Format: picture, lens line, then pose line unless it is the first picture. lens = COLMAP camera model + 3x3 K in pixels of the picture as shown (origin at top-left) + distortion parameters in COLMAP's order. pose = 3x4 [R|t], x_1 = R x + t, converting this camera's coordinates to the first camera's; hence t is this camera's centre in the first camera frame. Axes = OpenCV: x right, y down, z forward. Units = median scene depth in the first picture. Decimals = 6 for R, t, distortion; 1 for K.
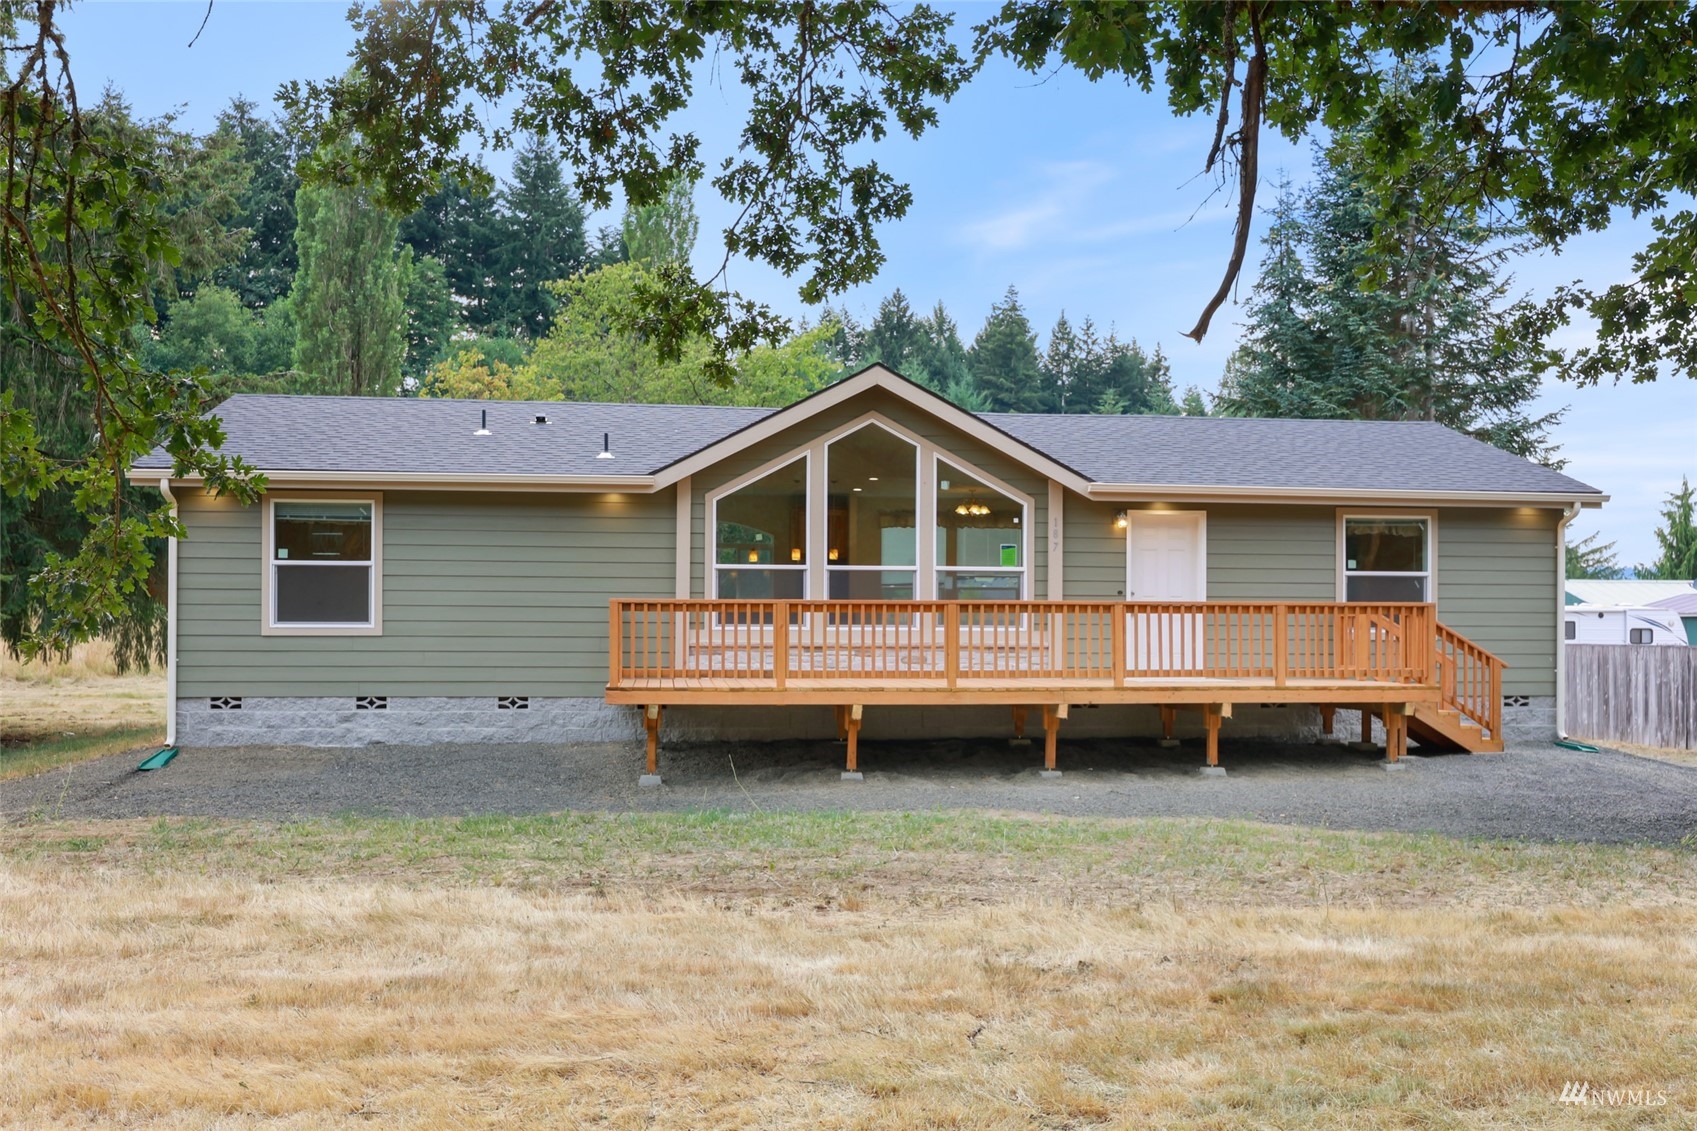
lens RADIAL K [[1567.1, 0, 844.0], [0, 1567.1, 621.9], [0, 0, 1]] dist [0.000782, 0.000000]
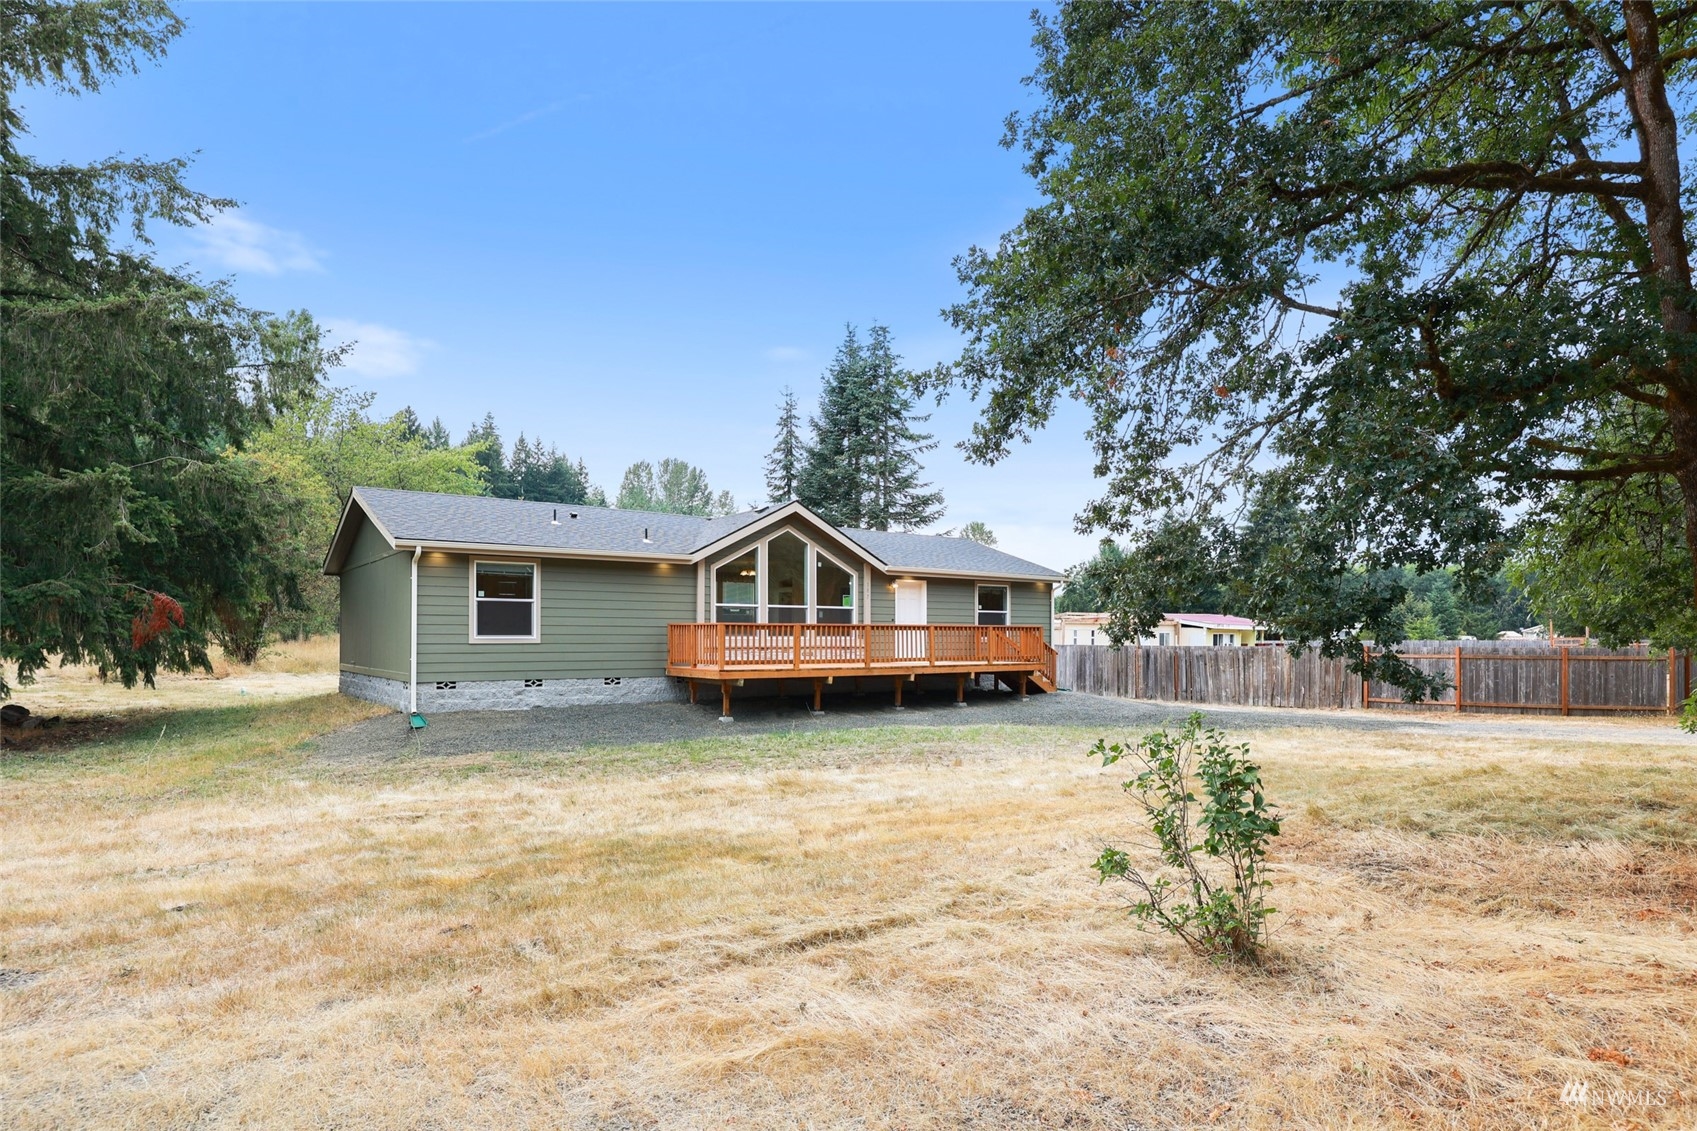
lens RADIAL K [[976.4, 0, 846.7], [0, 976.4, 617.9], [0, 0, 1]] dist [-0.000501, 0.002213]
pose [[0.875077, 0.006962, 0.483934, -0.504520], [-0.000550, 0.999910, -0.013391, -0.004421], [-0.483984, 0.011452, 0.875002, -0.080542]]
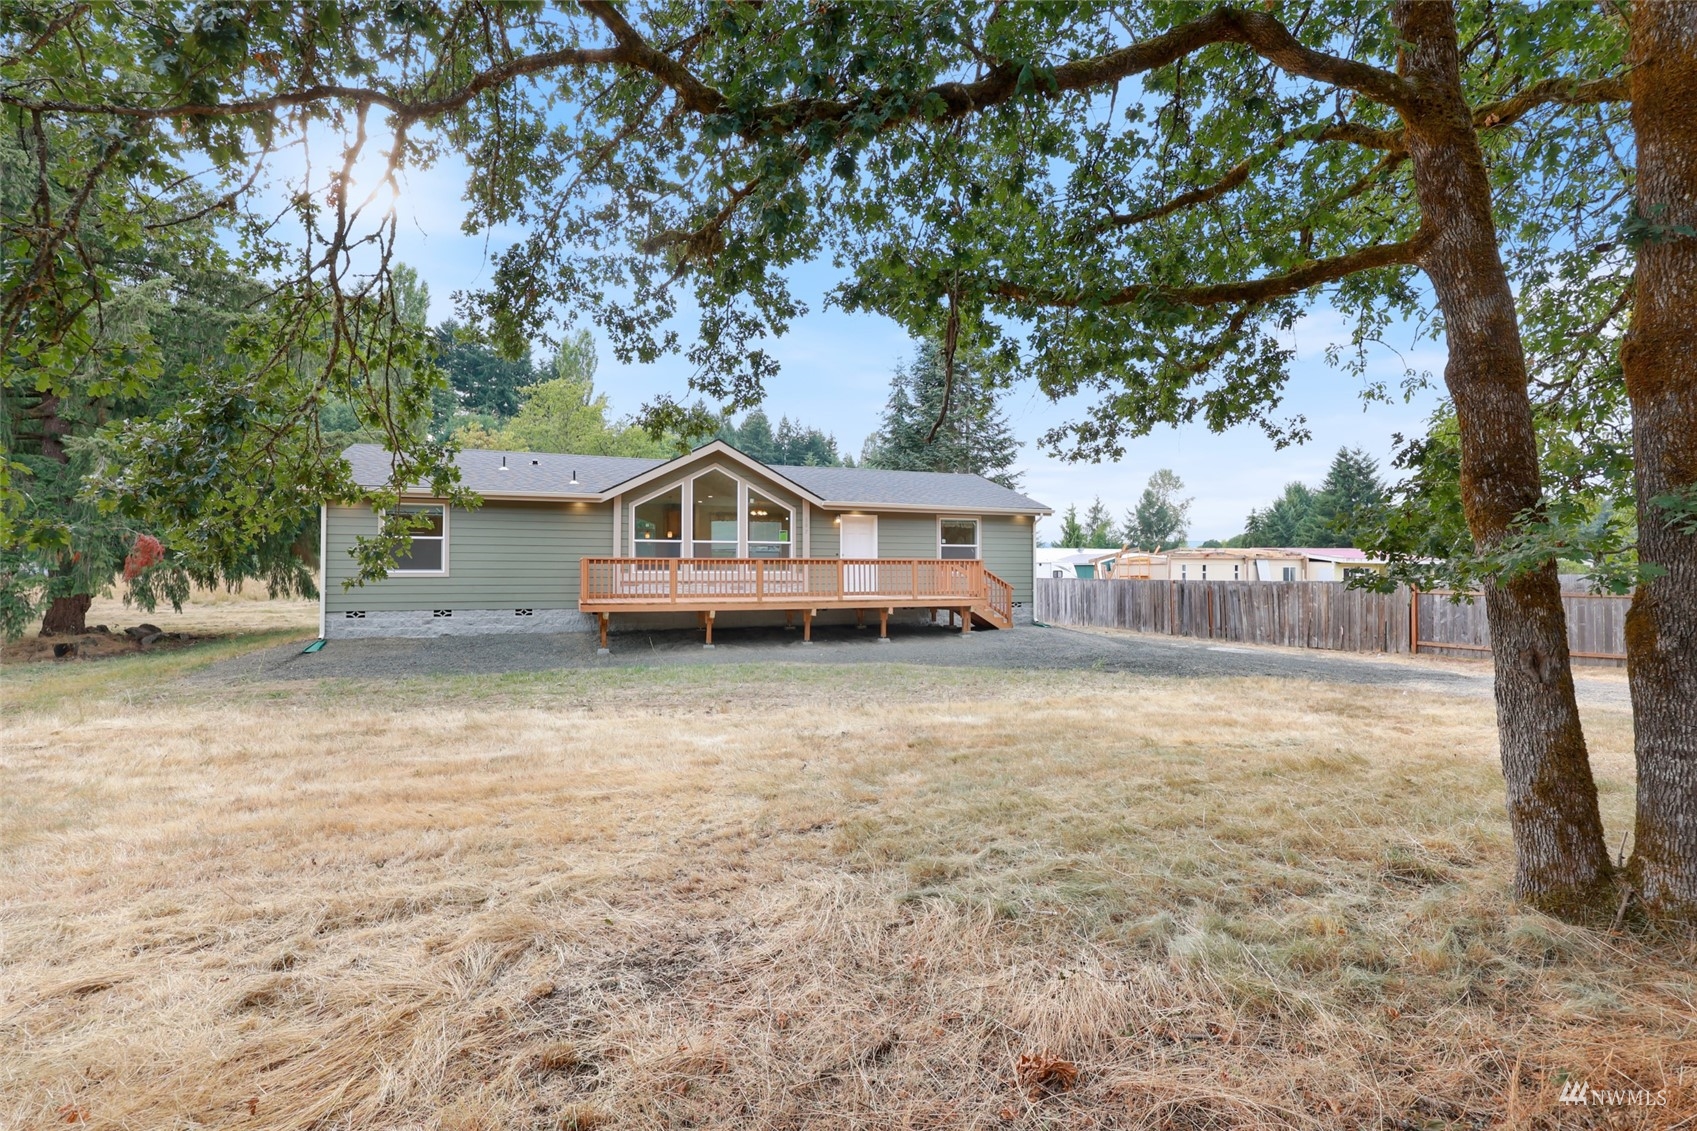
lens RADIAL K [[794.1, 0, 846.8], [0, 794.1, 551.2], [0, 0, 1]] dist [0.000917, -0.000677]
pose [[0.975926, 0.002380, 0.218091, -0.039874], [0.002262, 0.999776, -0.021031, -0.000798], [-0.218092, 0.021018, 0.975702, -0.019722]]
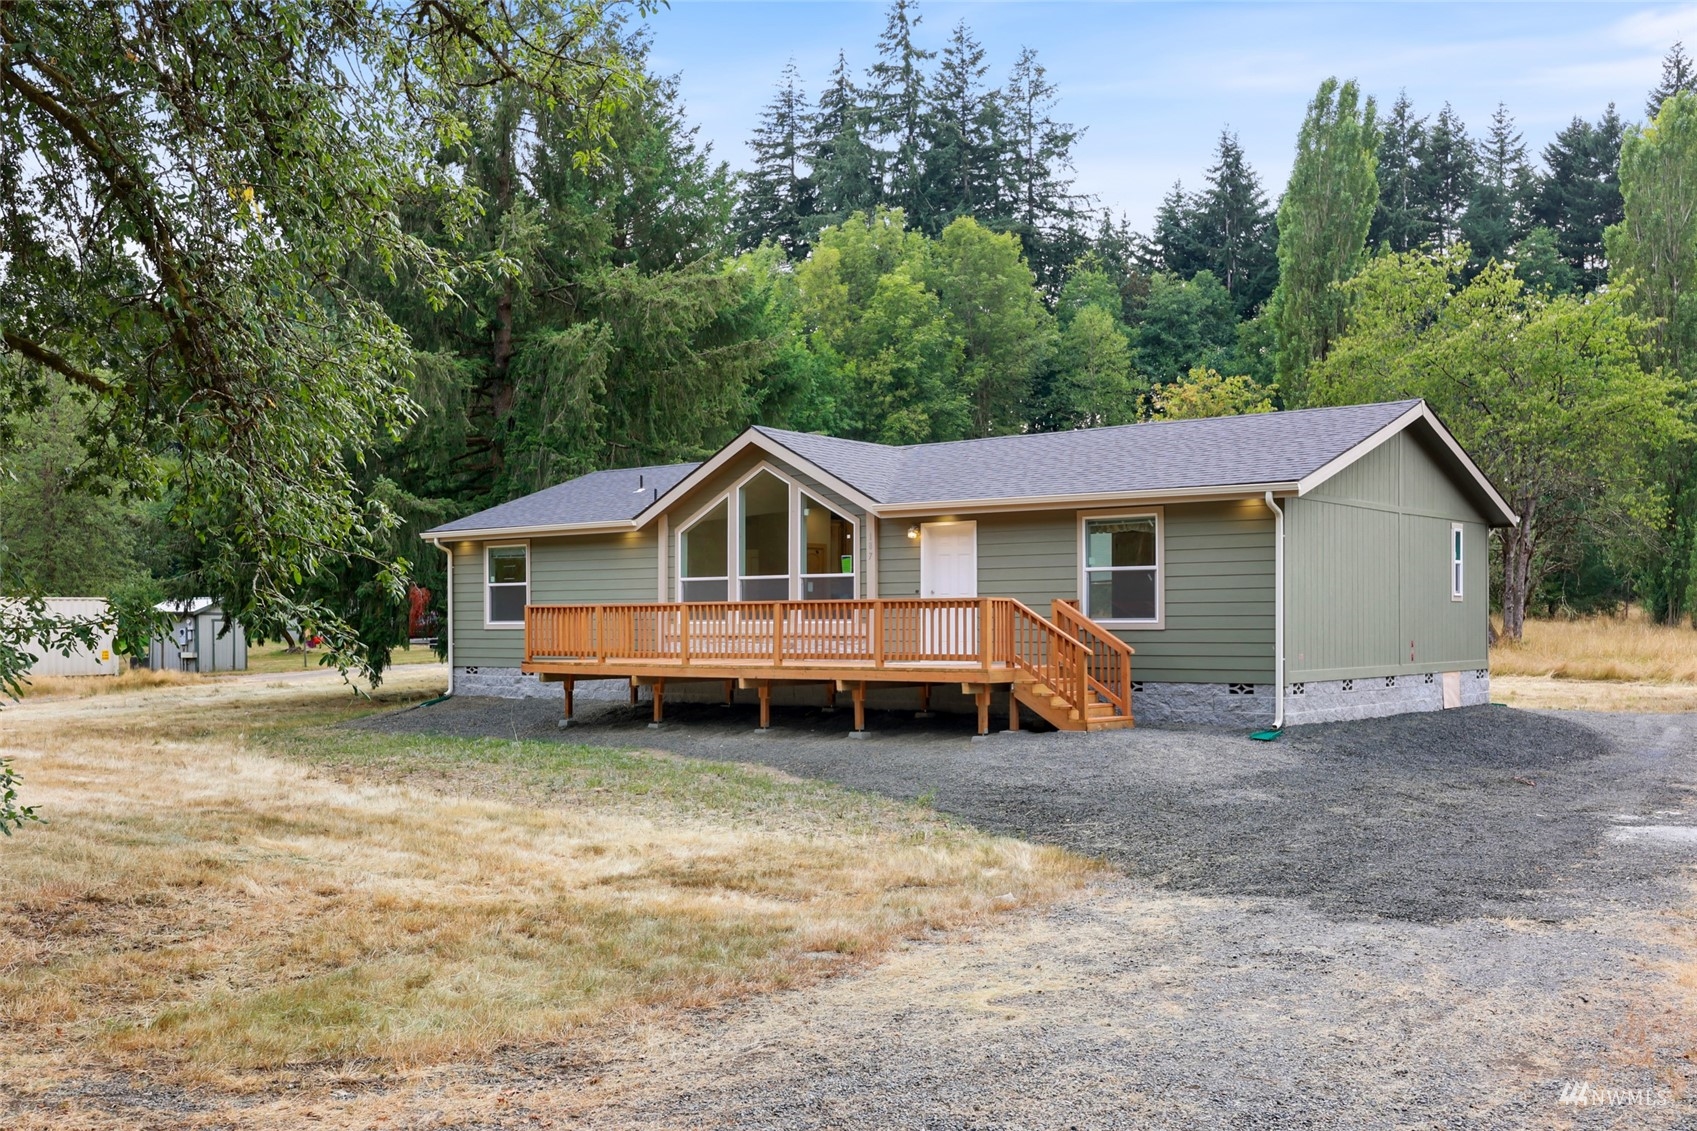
lens RADIAL K [[1609.9, 0, 859.2], [0, 1609.9, 620.6], [0, 0, 1]] dist [0.009963, 0.000000]
pose [[0.704981, -0.007422, -0.709188, 1.068640], [0.011198, 0.999937, 0.000667, 0.002806], [0.709138, -0.008412, 0.705019, 0.086201]]
